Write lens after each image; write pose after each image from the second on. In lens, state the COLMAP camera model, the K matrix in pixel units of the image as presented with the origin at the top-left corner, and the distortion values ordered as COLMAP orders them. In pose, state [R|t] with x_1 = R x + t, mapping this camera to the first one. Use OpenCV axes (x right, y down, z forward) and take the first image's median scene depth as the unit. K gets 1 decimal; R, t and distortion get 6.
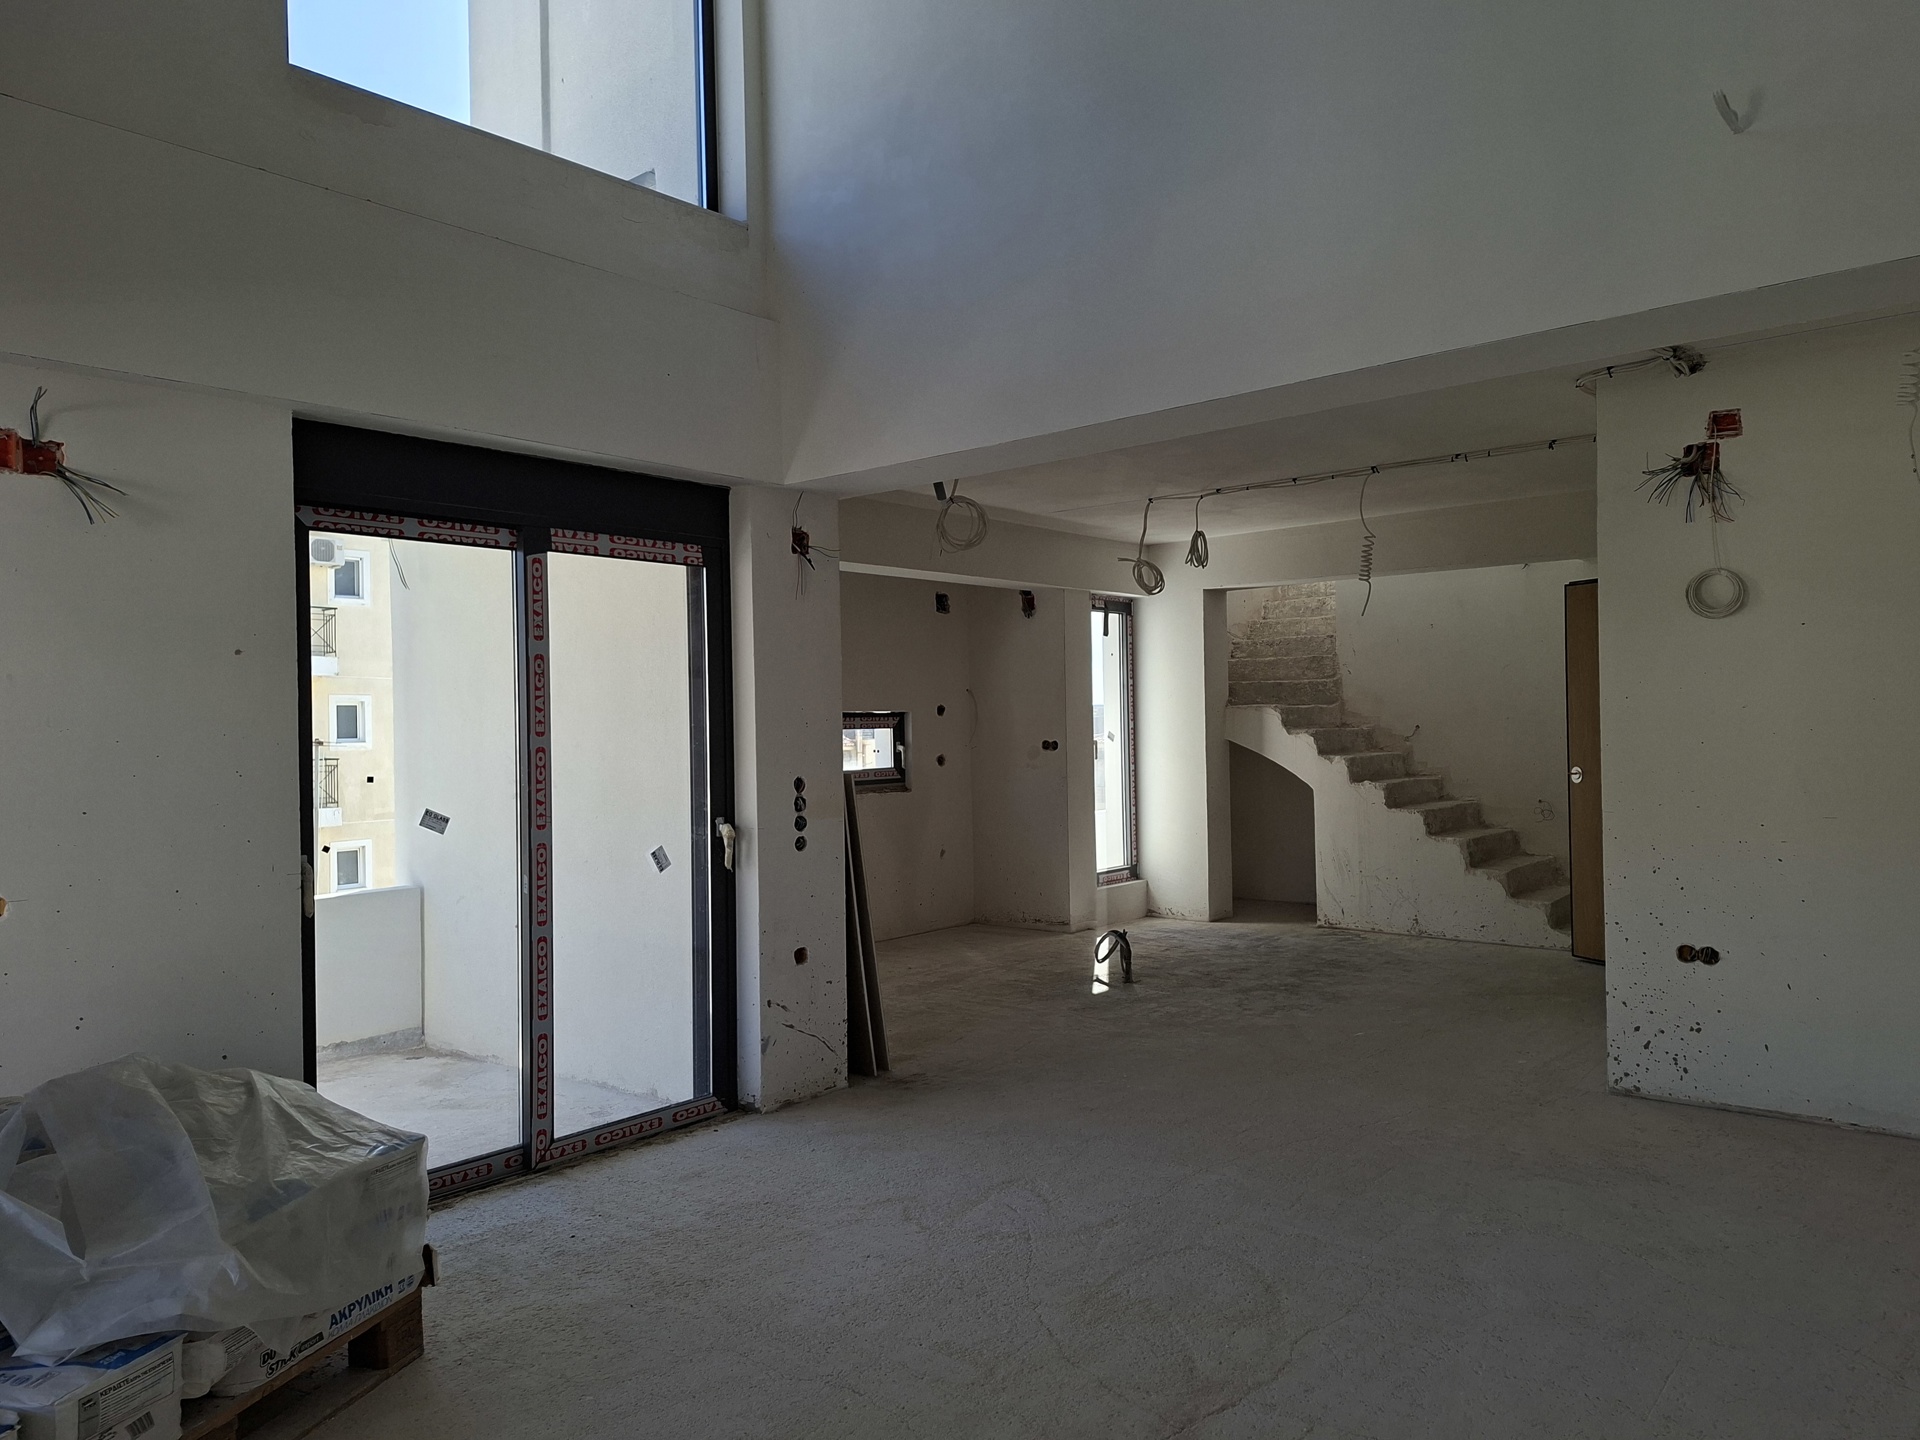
lens RADIAL K [[1343.0, 0, 975.3], [0, 1343.0, 730.2], [0, 0, 1]] dist [0.128949, -0.149027]
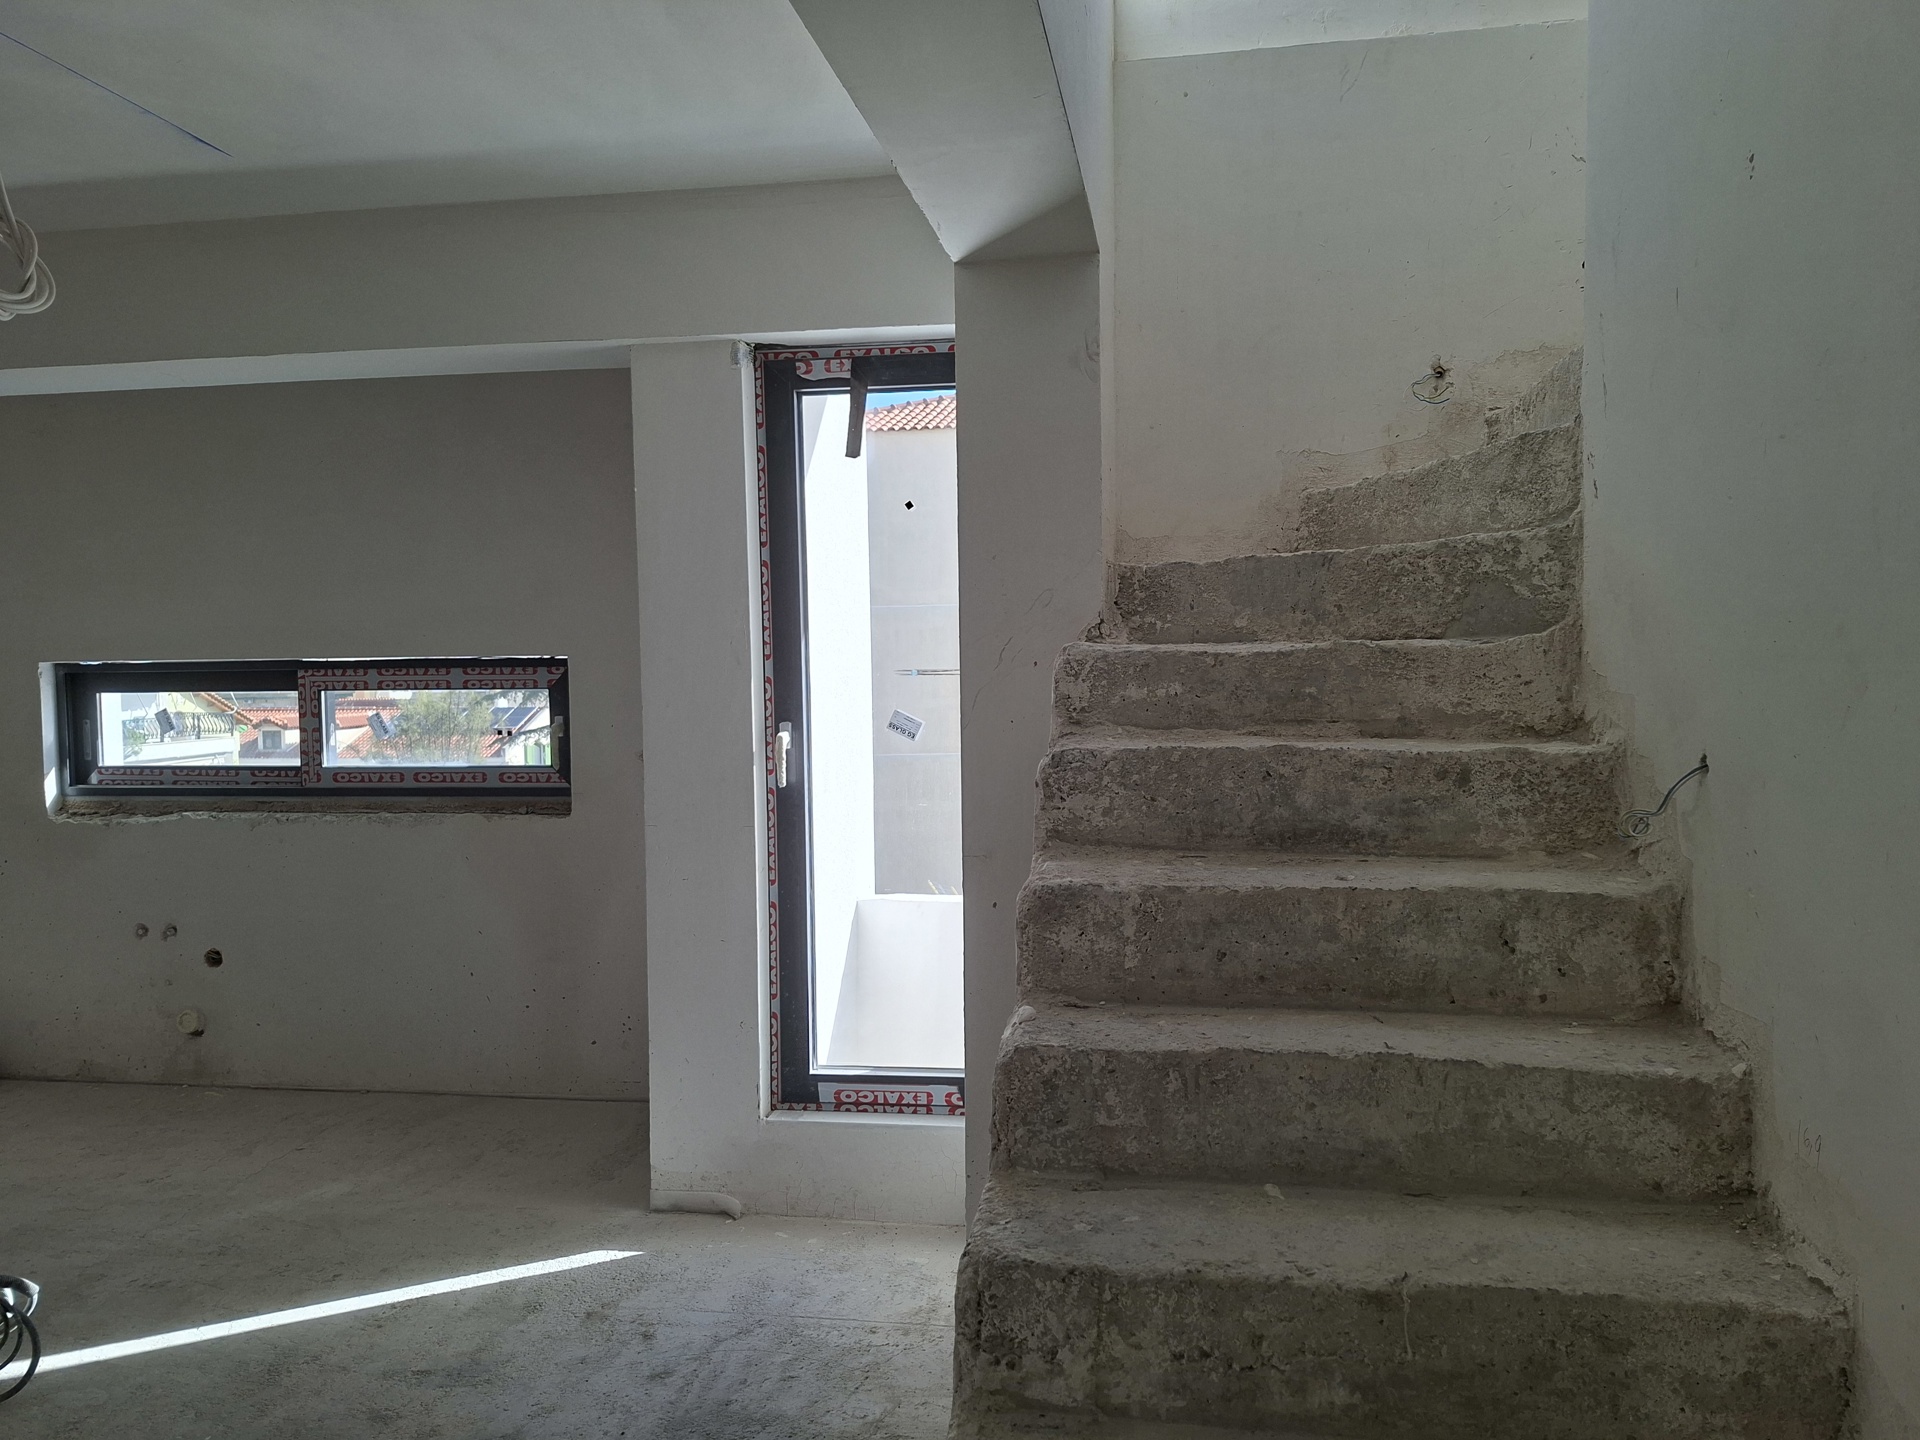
lens RADIAL K [[1343.0, 0, 975.3], [0, 1343.0, 730.2], [0, 0, 1]] dist [0.128949, -0.149027]
pose [[0.503037, 0.058668, -0.862271, 0.537766], [0.000018, 0.997693, 0.067892, -0.024020], [0.864265, -0.034168, 0.501876, 1.021741]]
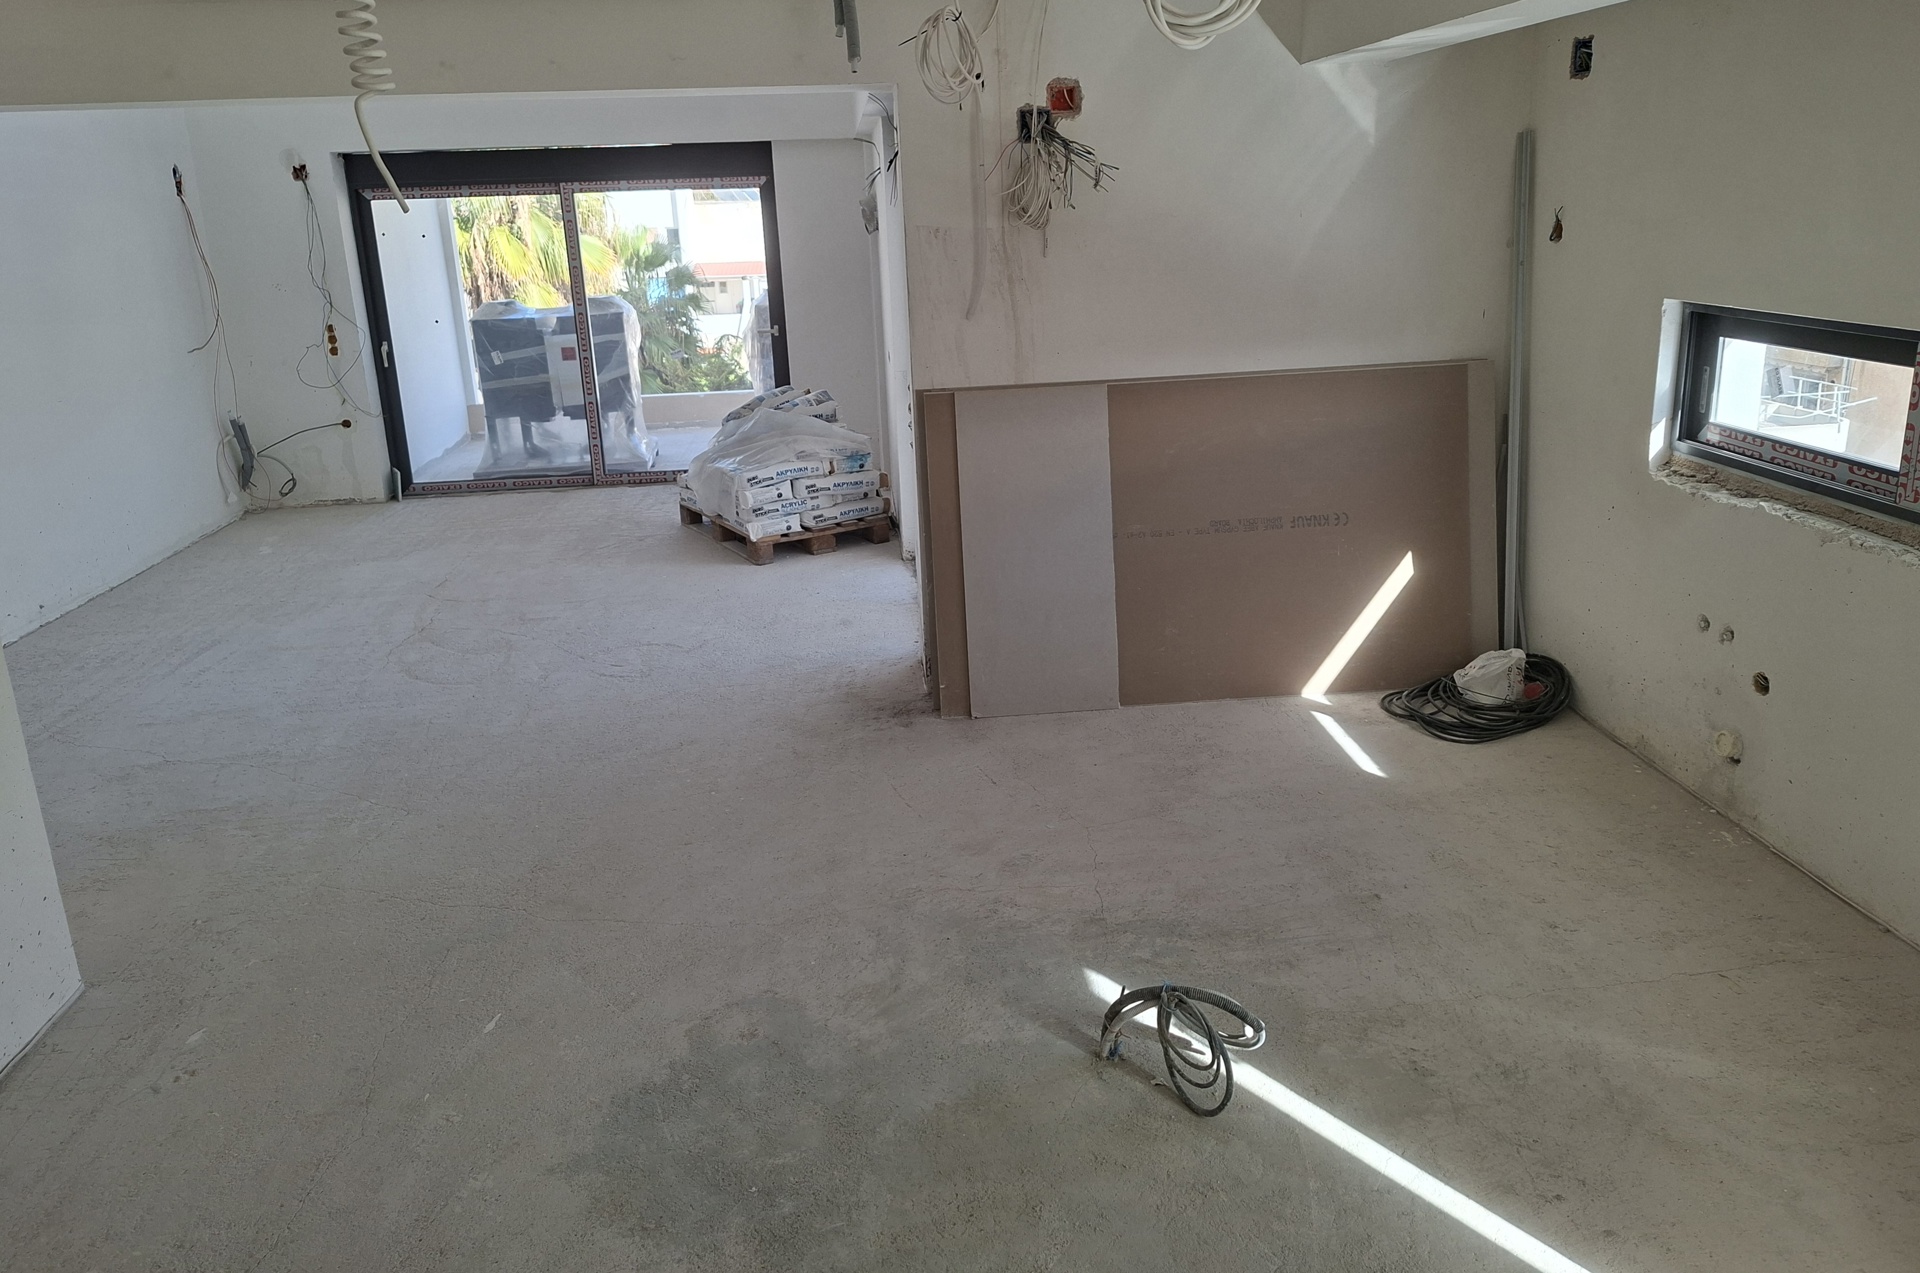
lens RADIAL K [[1321.5, 0, 966.0], [0, 1321.5, 545.9], [0, 0, 1]] dist [0.103441, -0.104085]
pose [[-0.702247, 0.224911, -0.675474, 0.368214], [0.048712, 0.961743, 0.269586, -0.077006], [0.710265, 0.156412, -0.686337, 1.159093]]
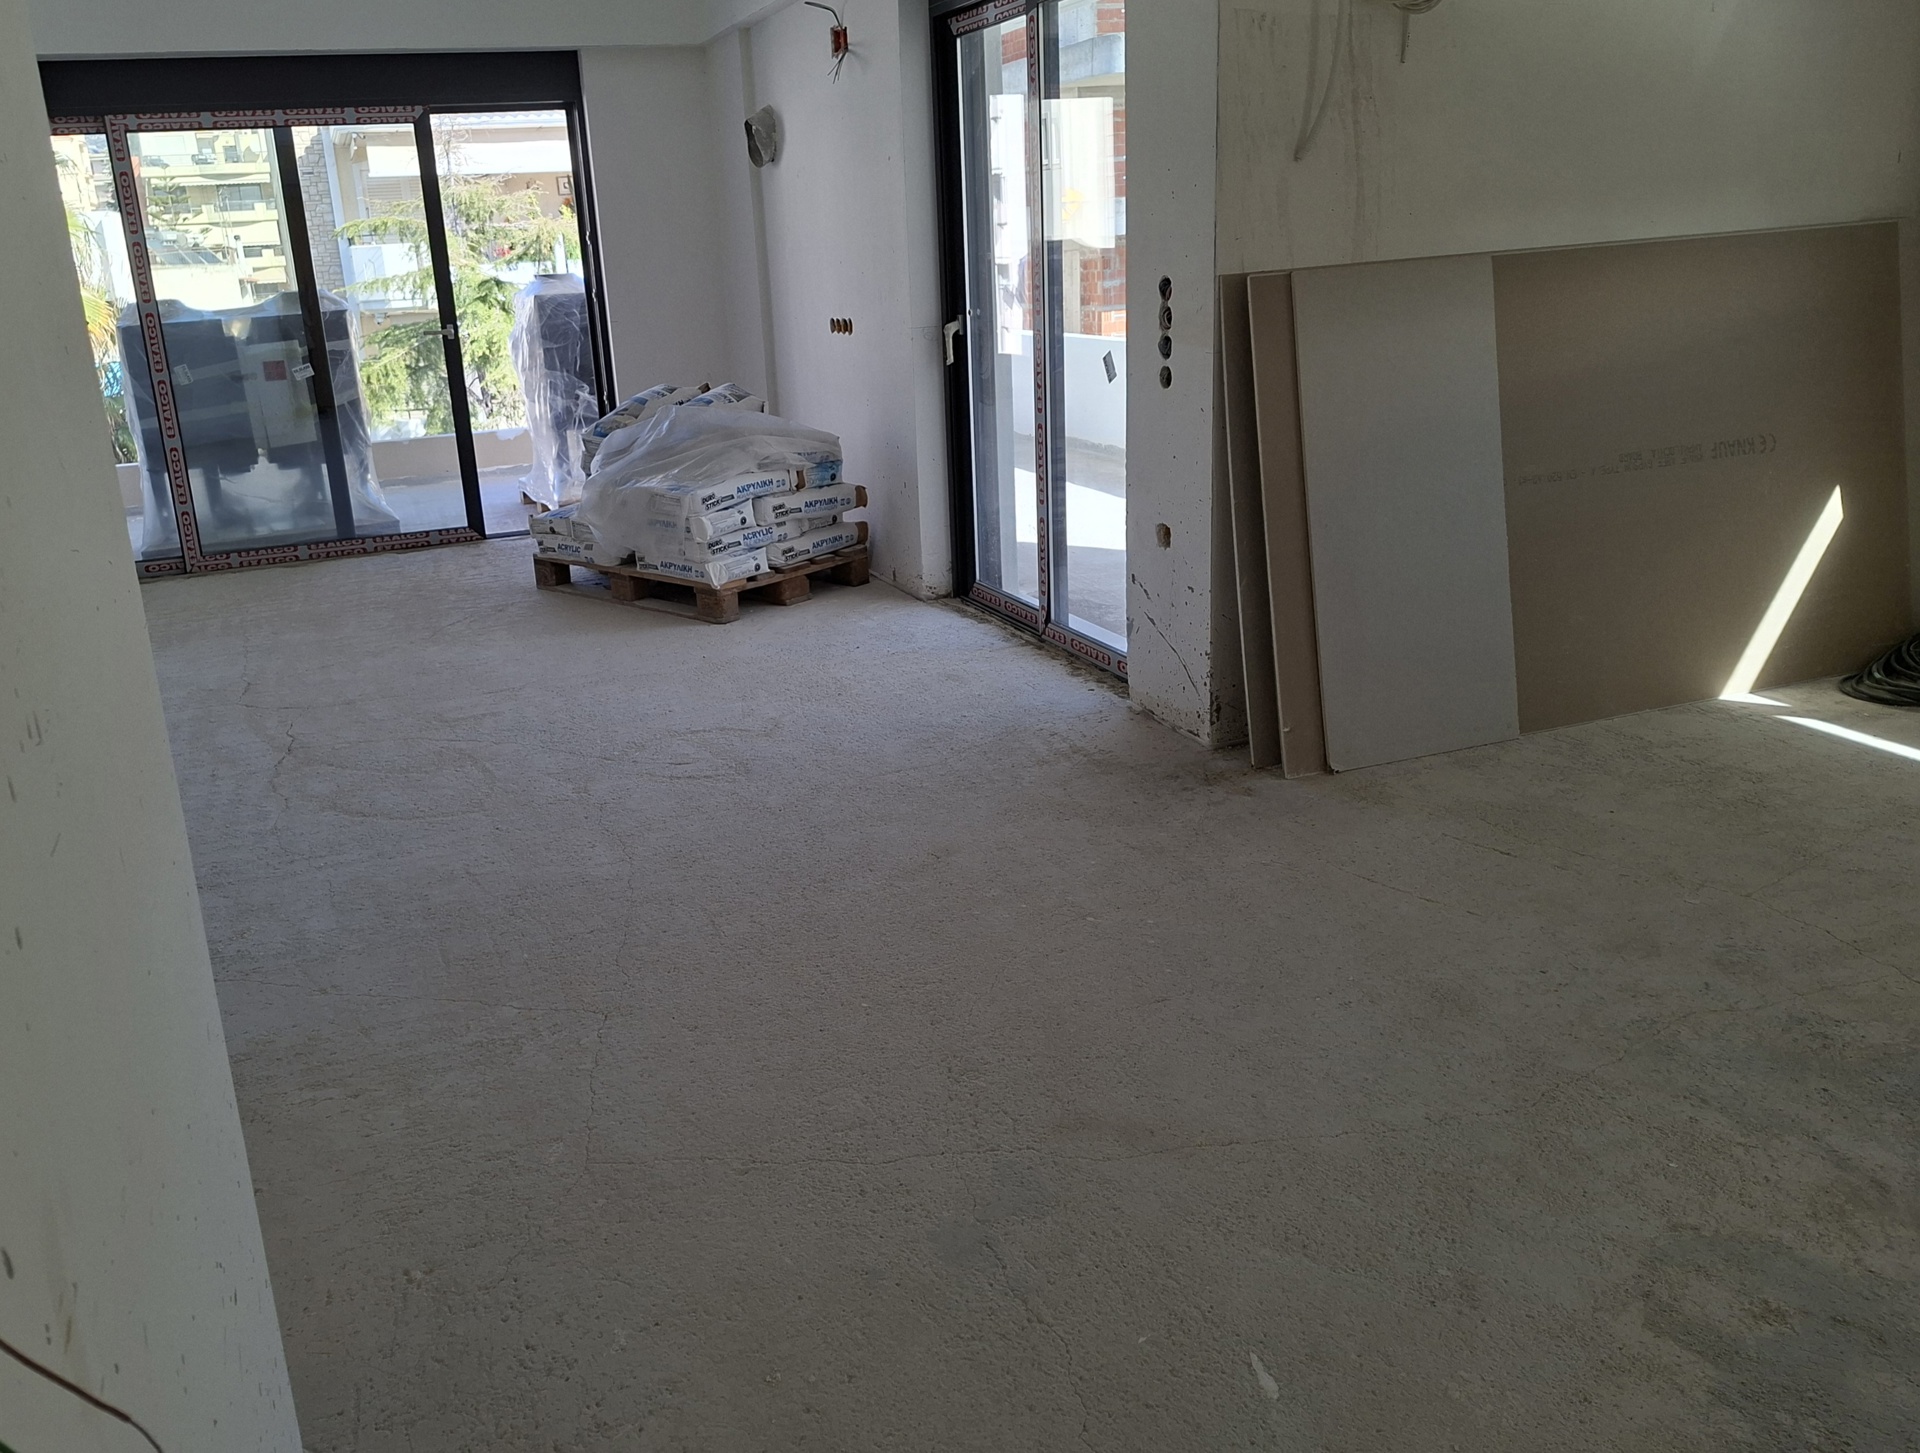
lens RADIAL K [[1509.9, 0, 840.0], [0, 1509.9, 671.8], [0, 0, 1]] dist [0.098924, -0.118477]
pose [[-0.511764, 0.283457, -0.811017, 0.420118], [0.069540, 0.954573, 0.289750, -0.006225], [0.856307, 0.091885, -0.508228, 0.840644]]
